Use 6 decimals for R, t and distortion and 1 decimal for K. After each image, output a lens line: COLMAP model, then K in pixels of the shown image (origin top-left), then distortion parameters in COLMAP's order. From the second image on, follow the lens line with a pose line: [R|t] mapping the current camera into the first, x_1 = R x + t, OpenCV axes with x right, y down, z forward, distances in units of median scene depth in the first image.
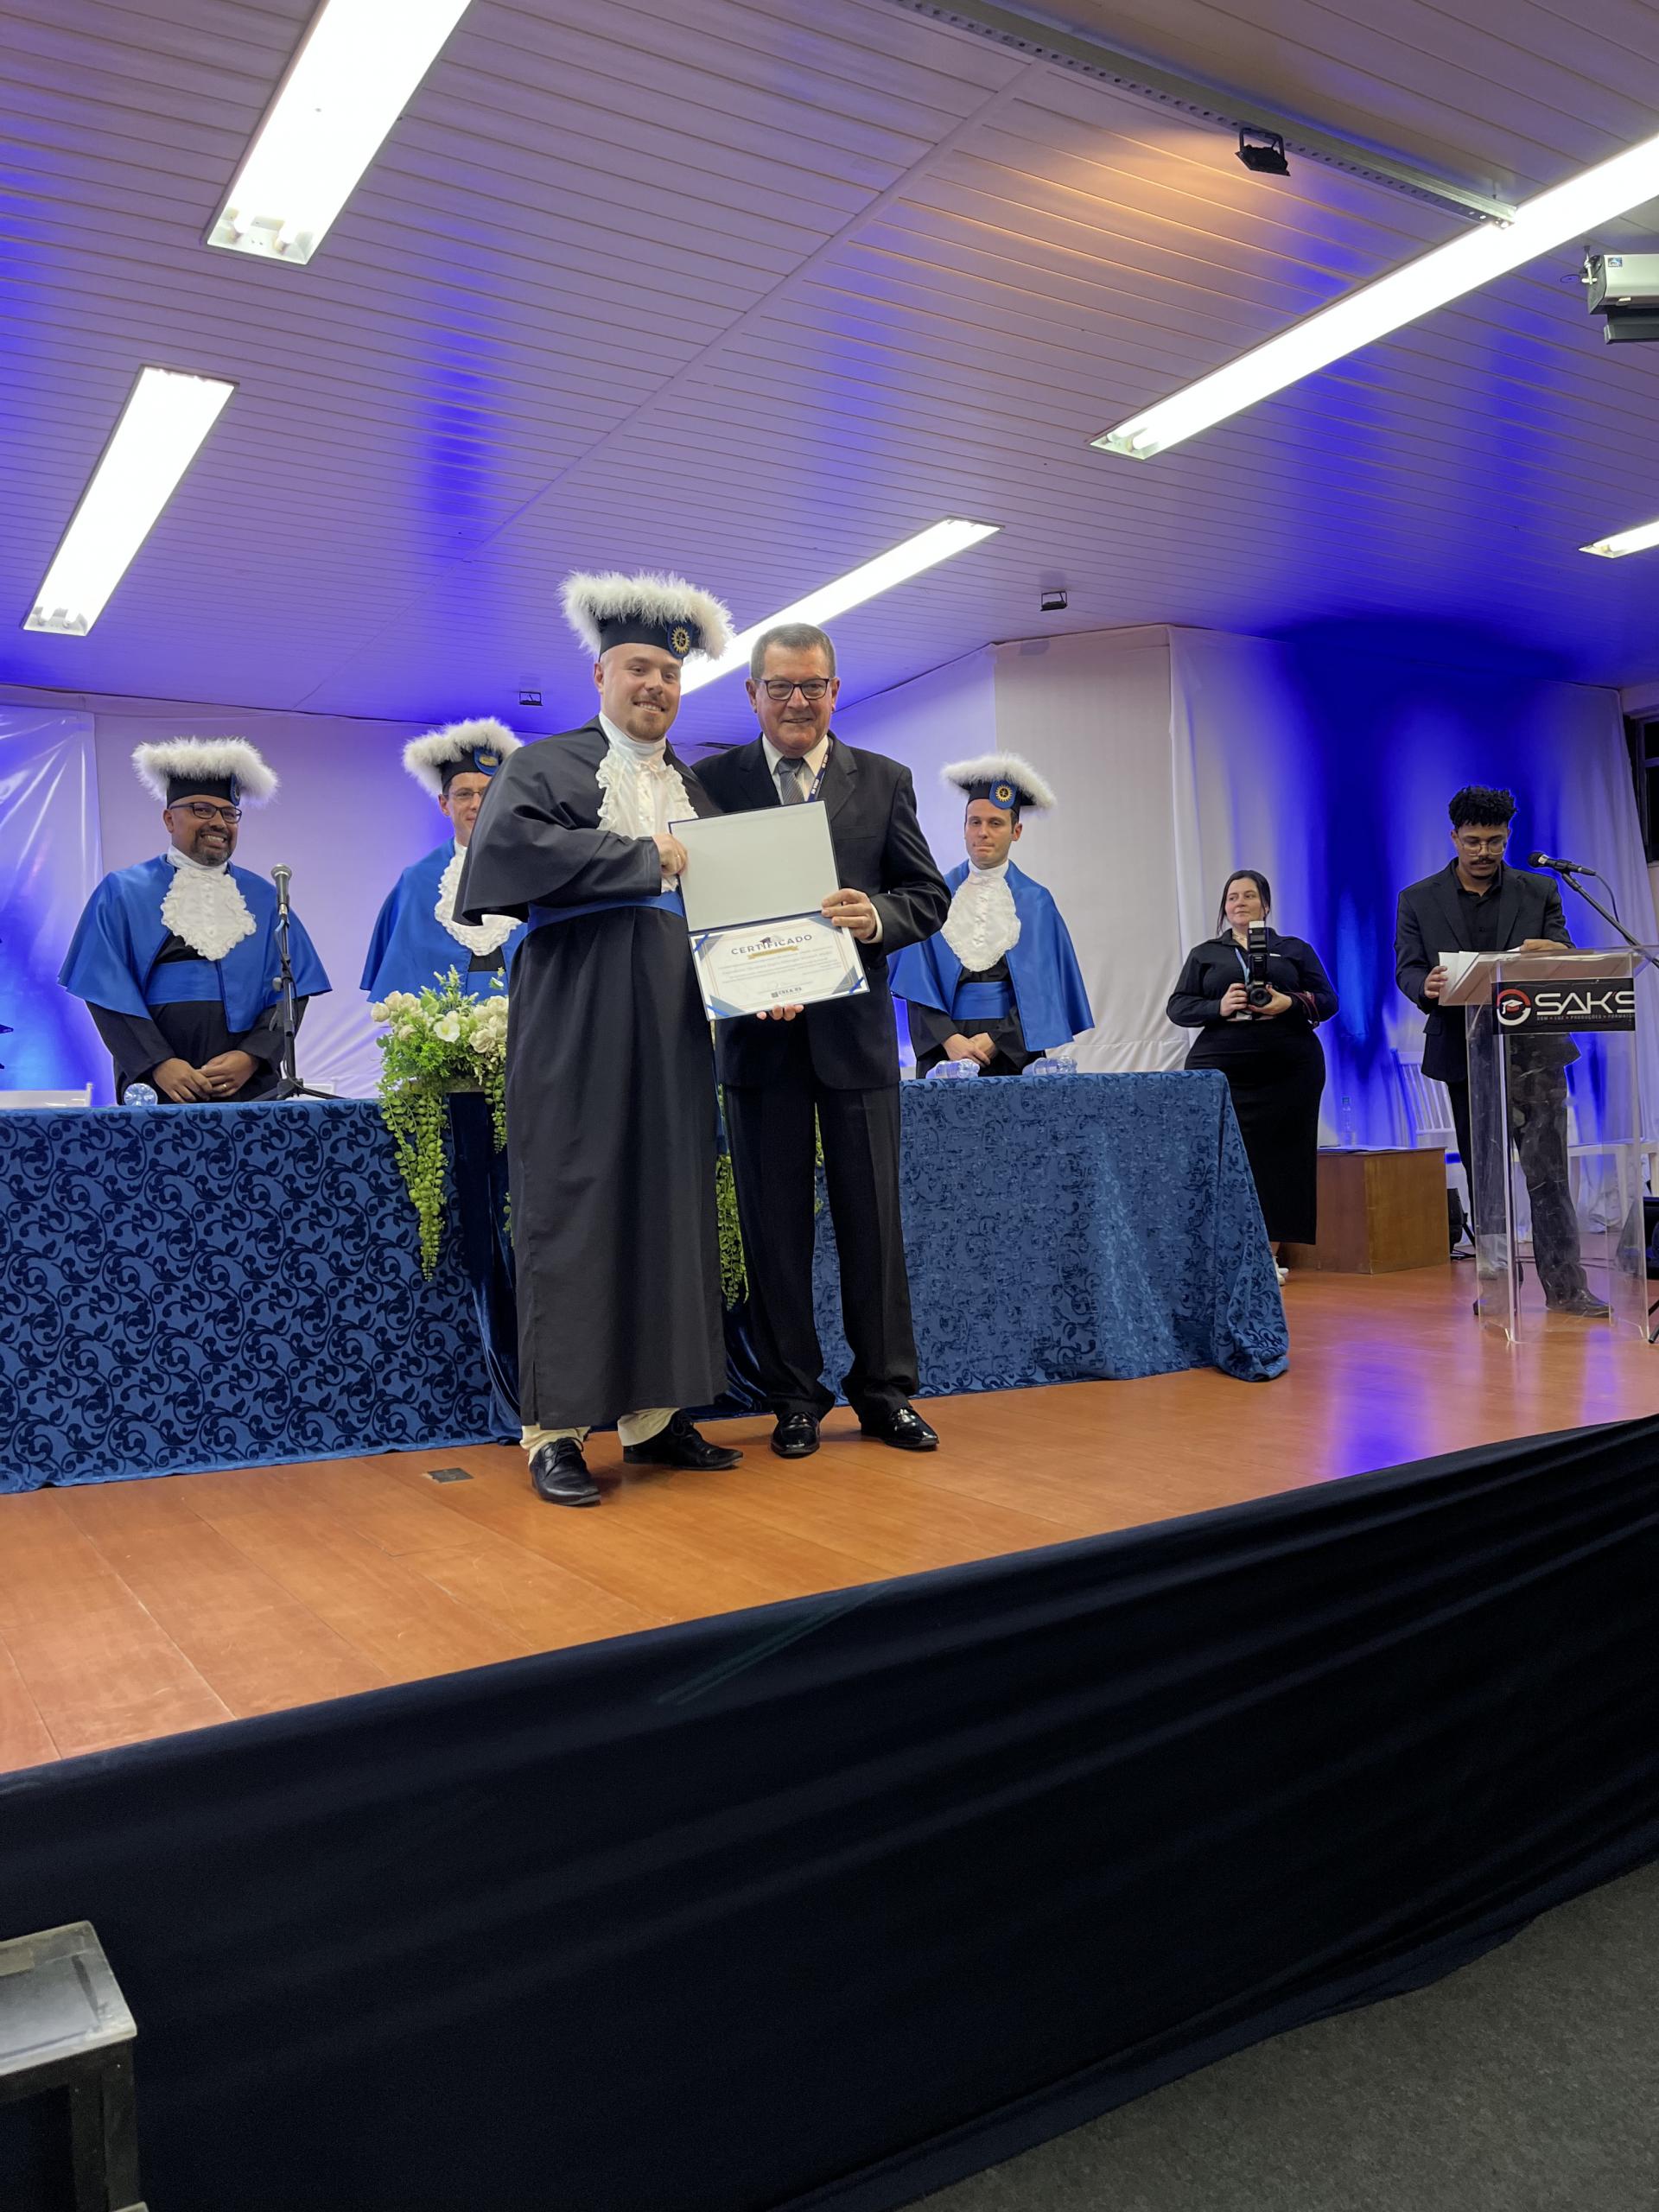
lens RADIAL K [[1678.6, 0, 818.6], [0, 1678.6, 1115.6], [0, 0, 1]] dist [0.066134, -0.086401]
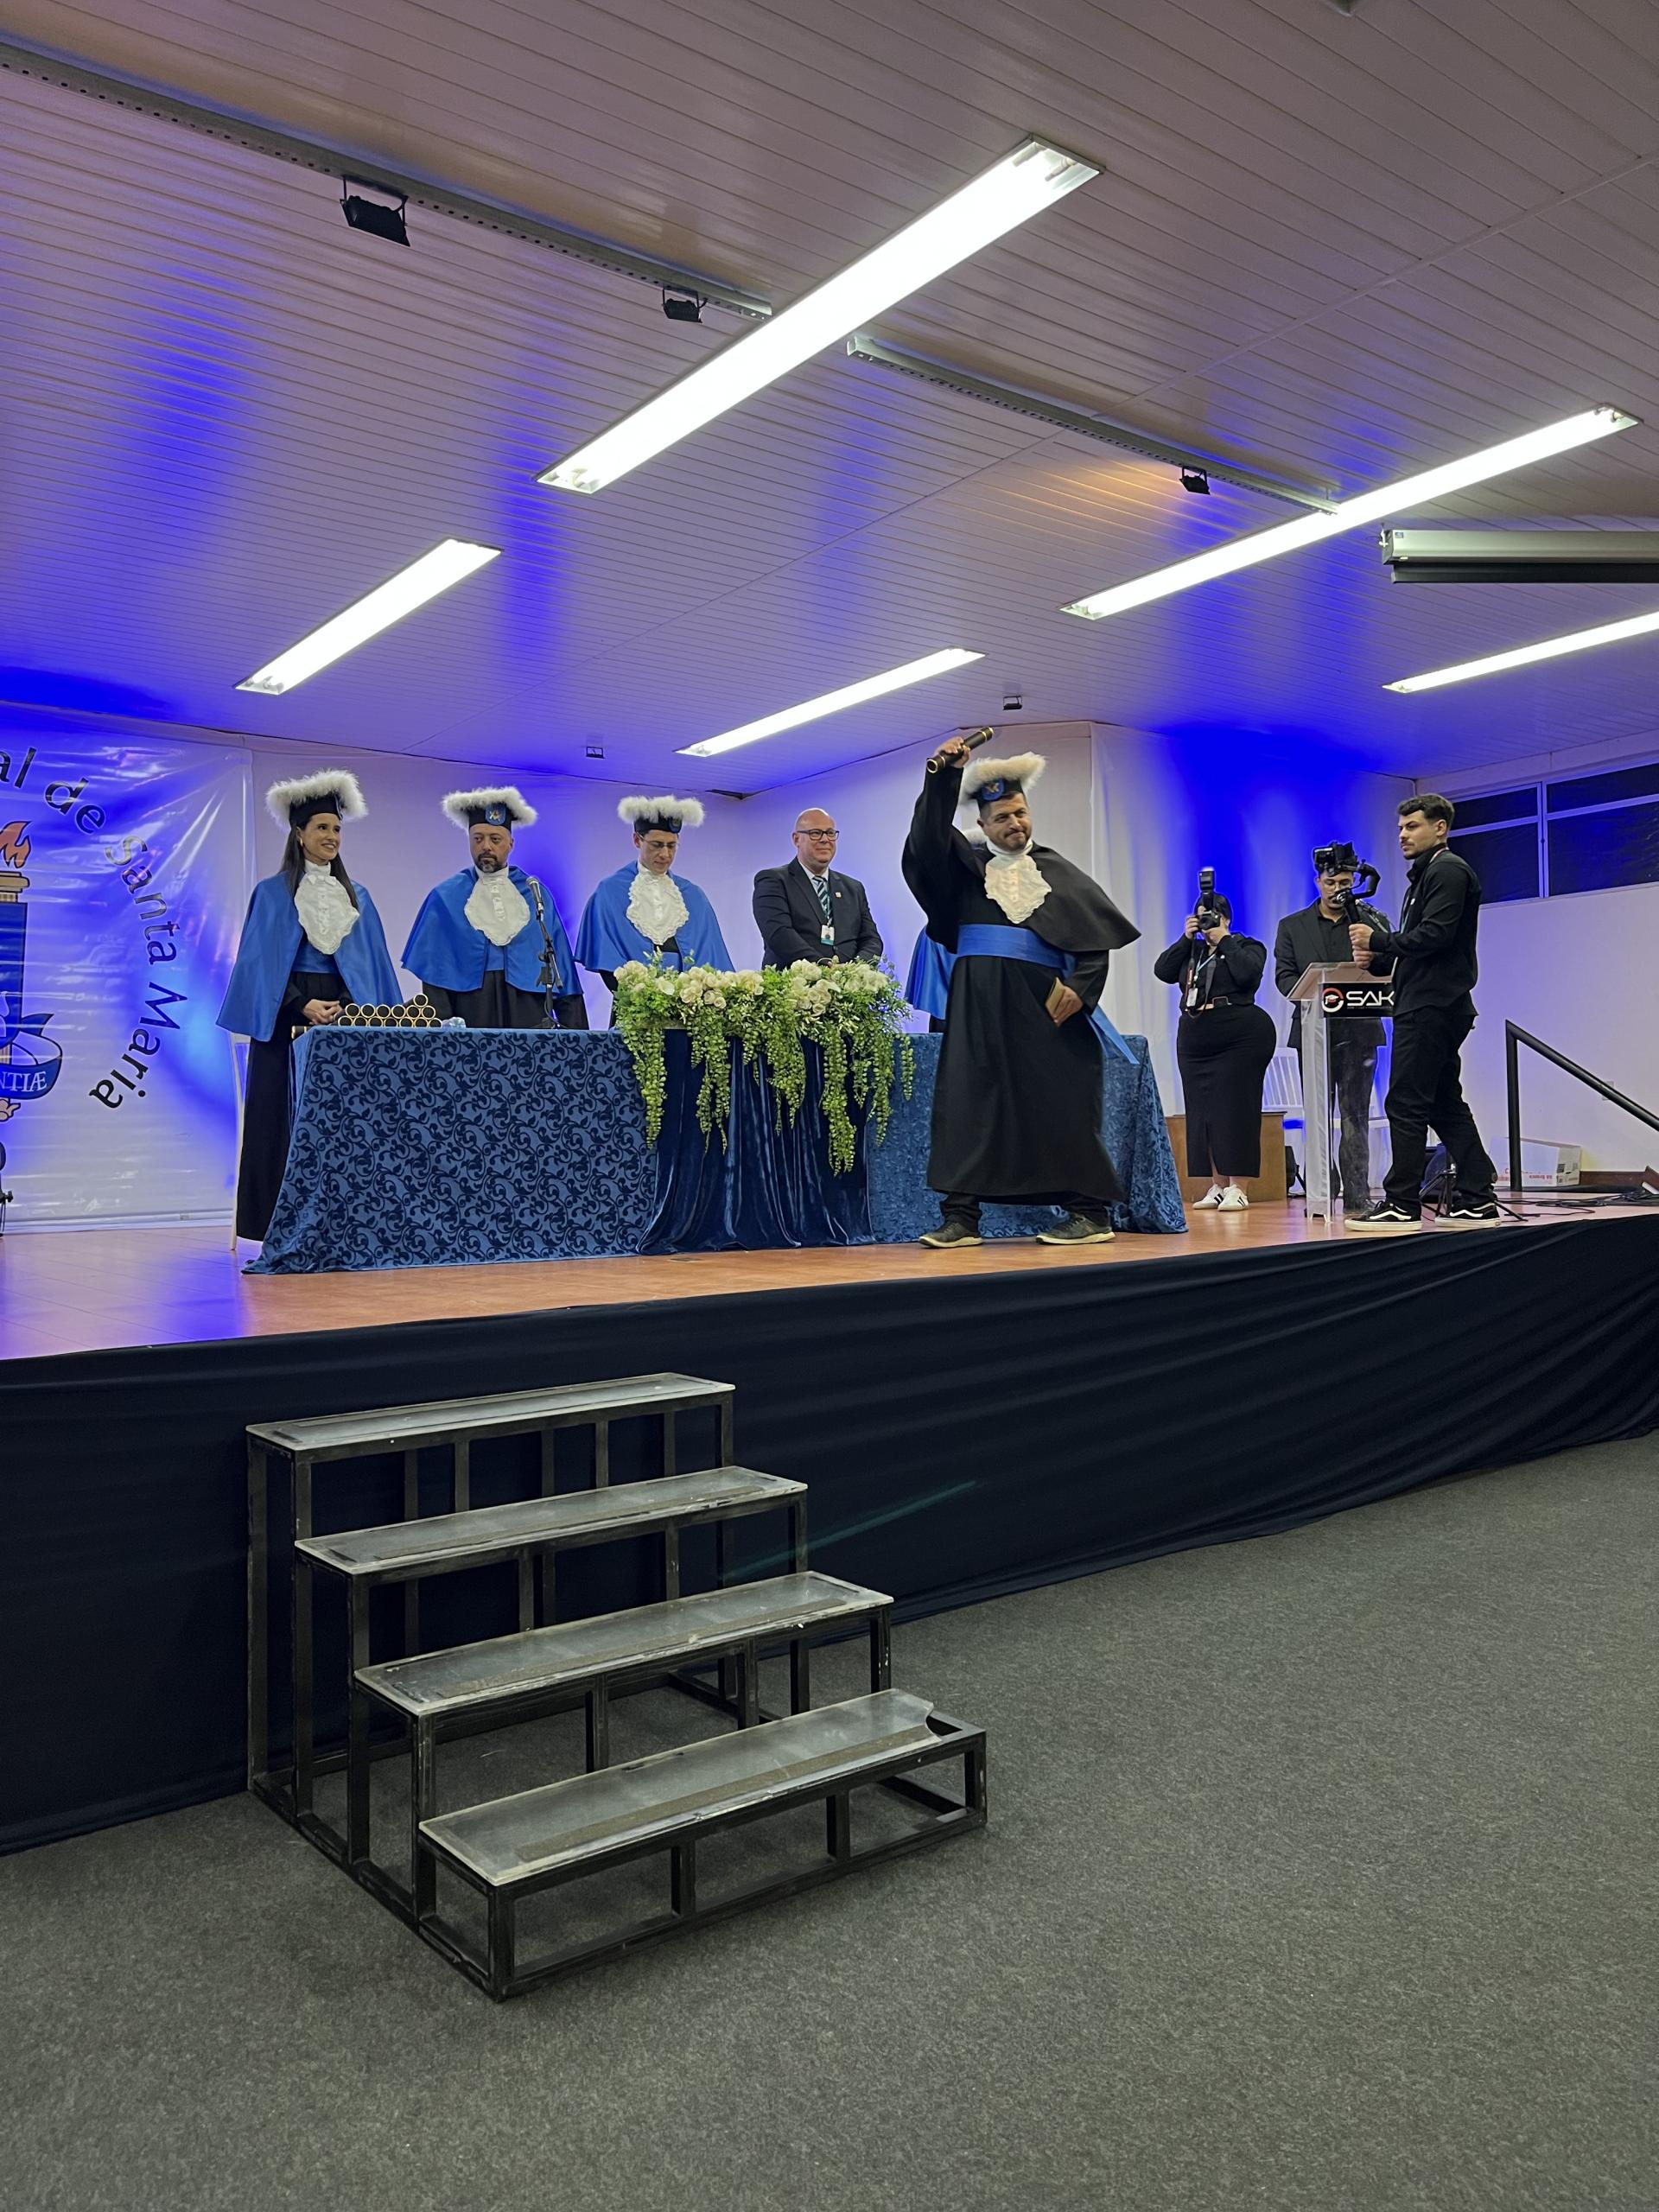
lens RADIAL K [[1678.7, 0, 849.4], [0, 1678.7, 1109.7], [0, 0, 1]] dist [0.075861, -0.084857]
pose [[0.994027, 0.021459, 0.107004, -0.218934], [-0.019106, 0.999554, -0.022970, 0.095058], [-0.107449, 0.020788, 0.993993, -0.557334]]
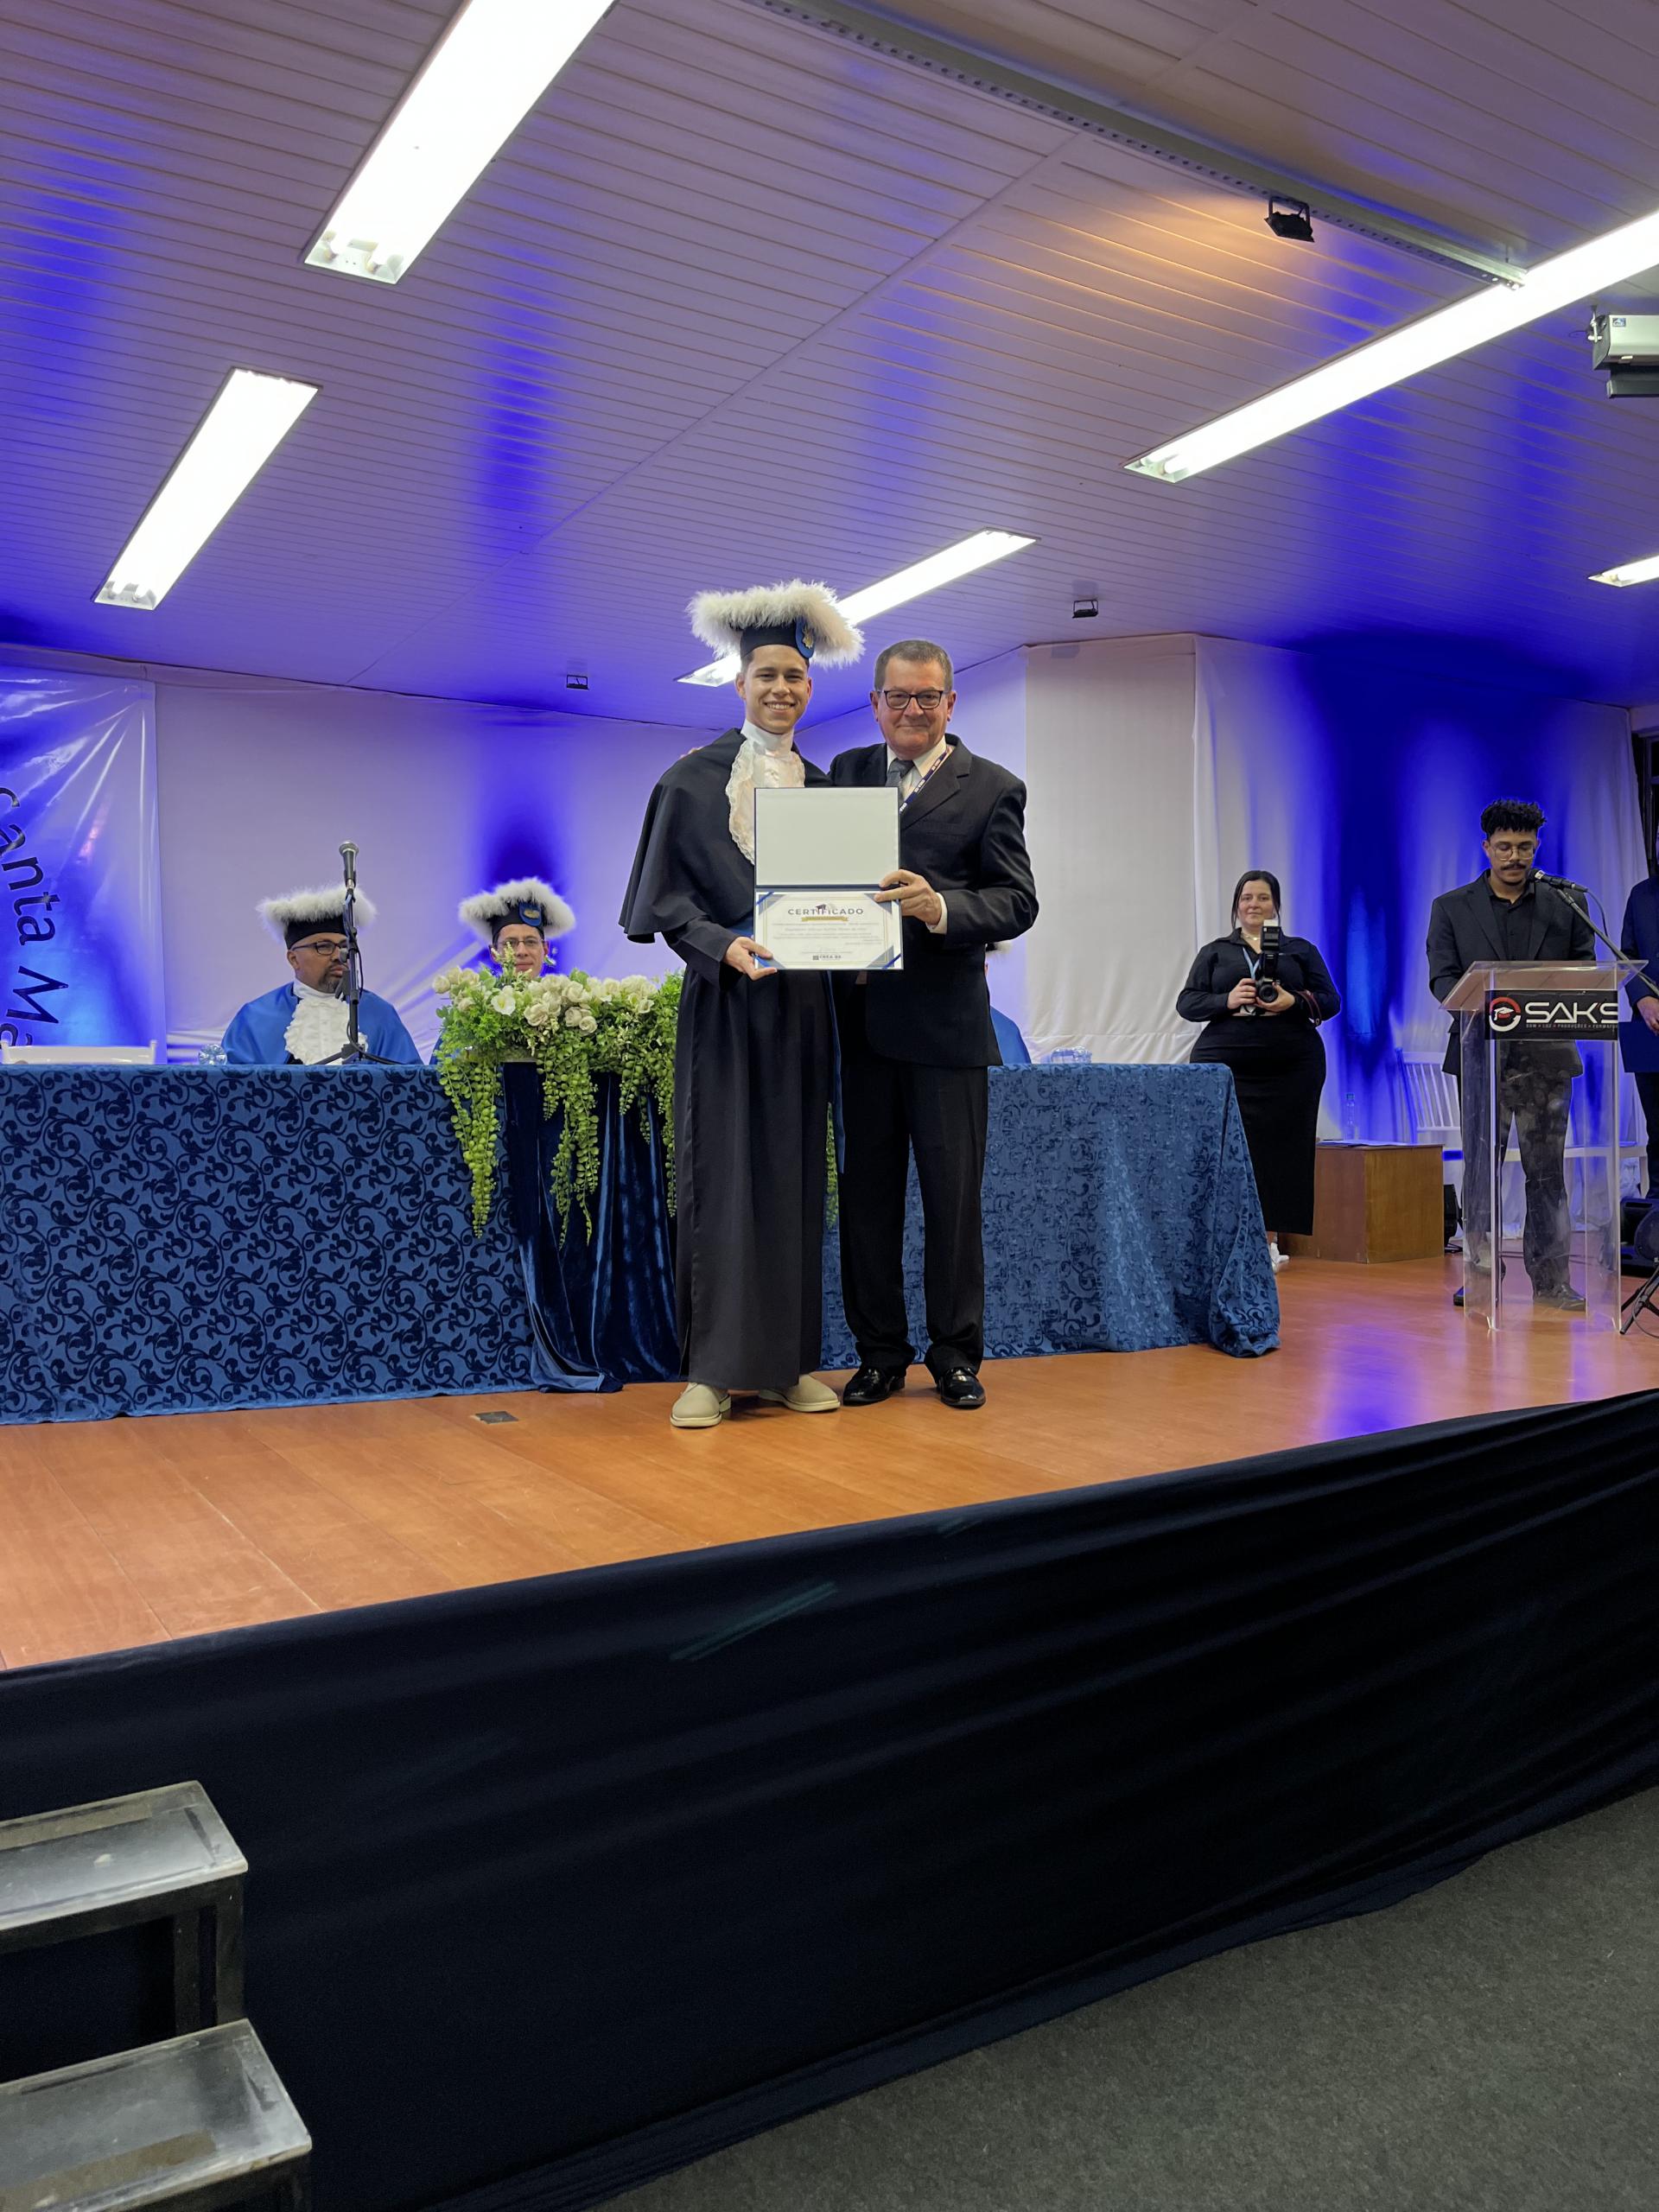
lens RADIAL K [[1678.5, 0, 845.2], [0, 1678.5, 1095.7], [0, 0, 1]] dist [0.067249, -0.087916]
pose [[0.999438, 0.033031, 0.005673, -0.008052], [-0.033036, 0.999454, 0.000855, -0.000377], [-0.005641, -0.001042, 0.999984, -0.070646]]
